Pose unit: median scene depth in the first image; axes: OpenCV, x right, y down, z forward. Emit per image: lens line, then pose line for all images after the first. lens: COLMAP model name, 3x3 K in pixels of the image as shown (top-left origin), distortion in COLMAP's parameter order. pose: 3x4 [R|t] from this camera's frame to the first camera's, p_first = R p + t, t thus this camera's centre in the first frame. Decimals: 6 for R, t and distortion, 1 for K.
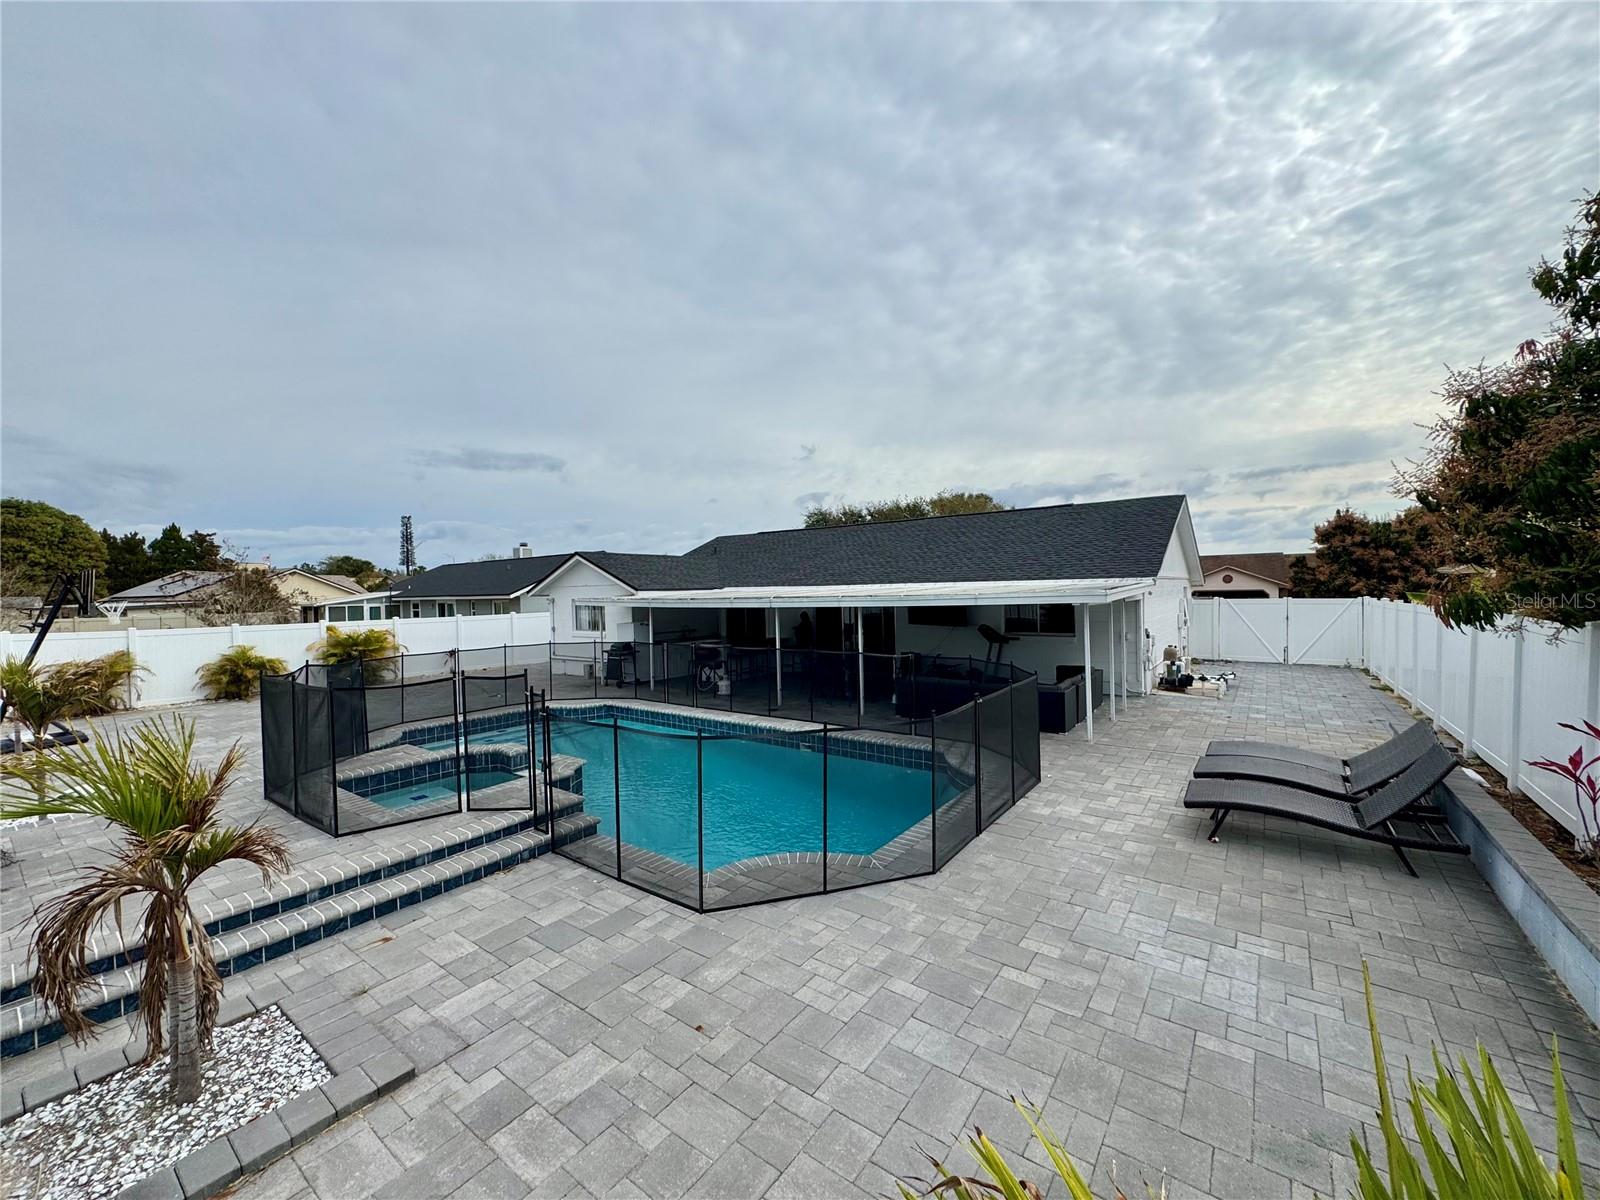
lens RADIAL K [[636.8, 0, 800.6], [0, 636.8, 605.9], [0, 0, 1]] dist [-0.001824, 0.000059]
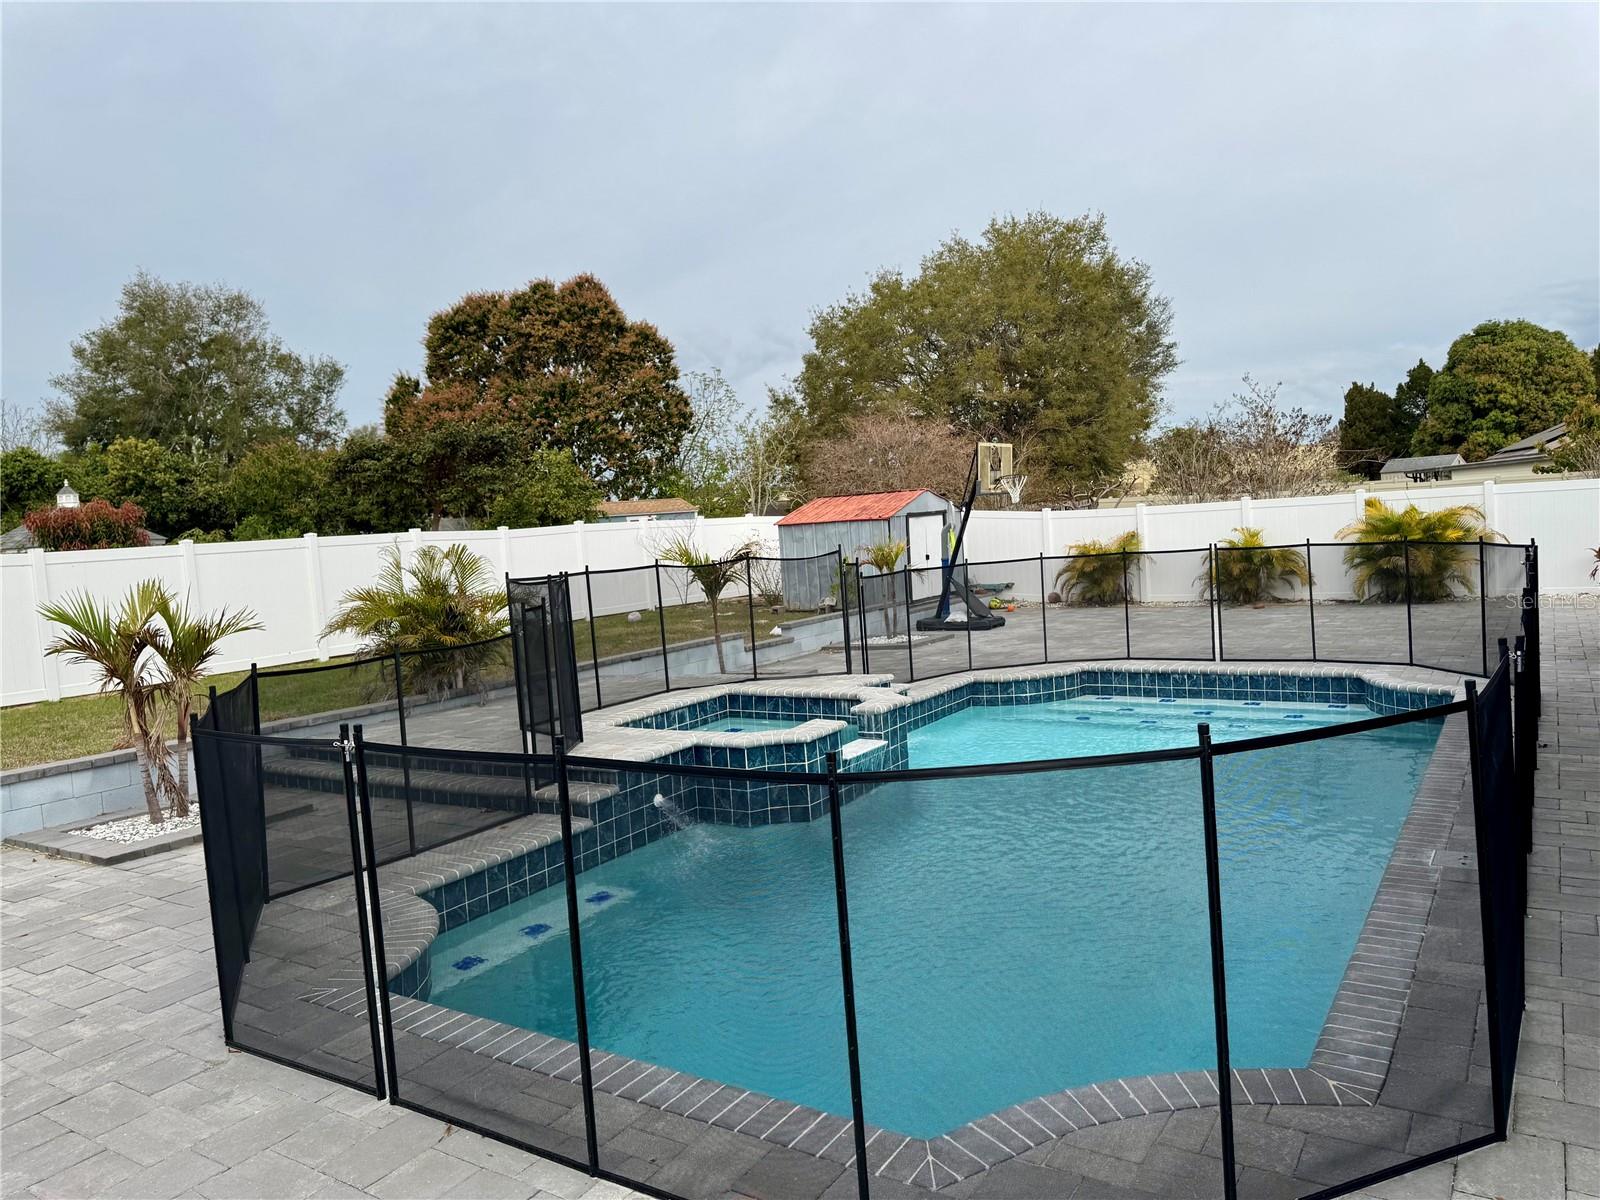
lens RADIAL K [[1127.9, 0, 815.2], [0, 1127.9, 596.2], [0, 0, 1]] dist [0.053630, -0.025035]
pose [[0.065897, 0.085116, -0.994190, 0.396761], [0.041382, 0.995265, 0.087951, 0.008115], [0.996968, -0.046937, 0.062063, 0.516094]]
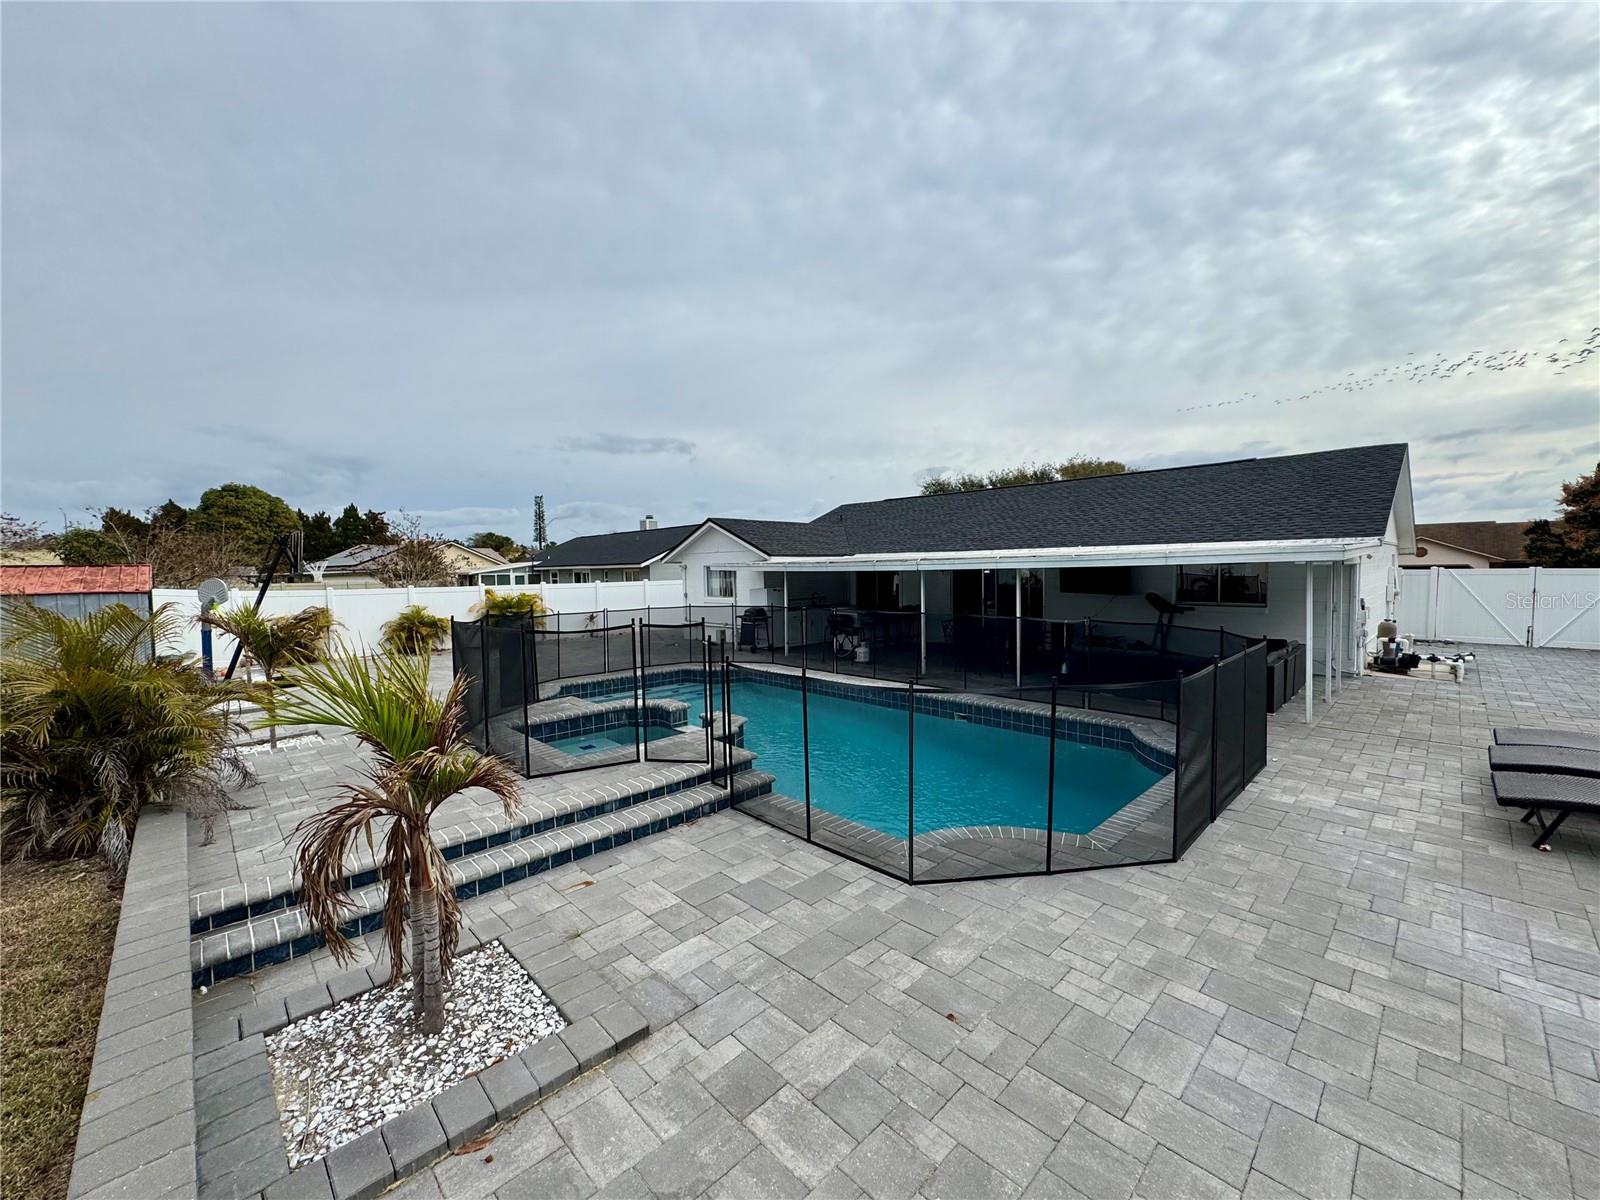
lens RADIAL K [[636.8, 0, 800.2], [0, 636.8, 605.9], [0, 0, 1]] dist [-0.001824, 0.000059]
pose [[0.986428, 0.014600, -0.163544, -0.055637], [-0.008579, 0.999261, 0.037464, 0.018936], [0.163970, -0.035552, 0.985824, 0.033588]]
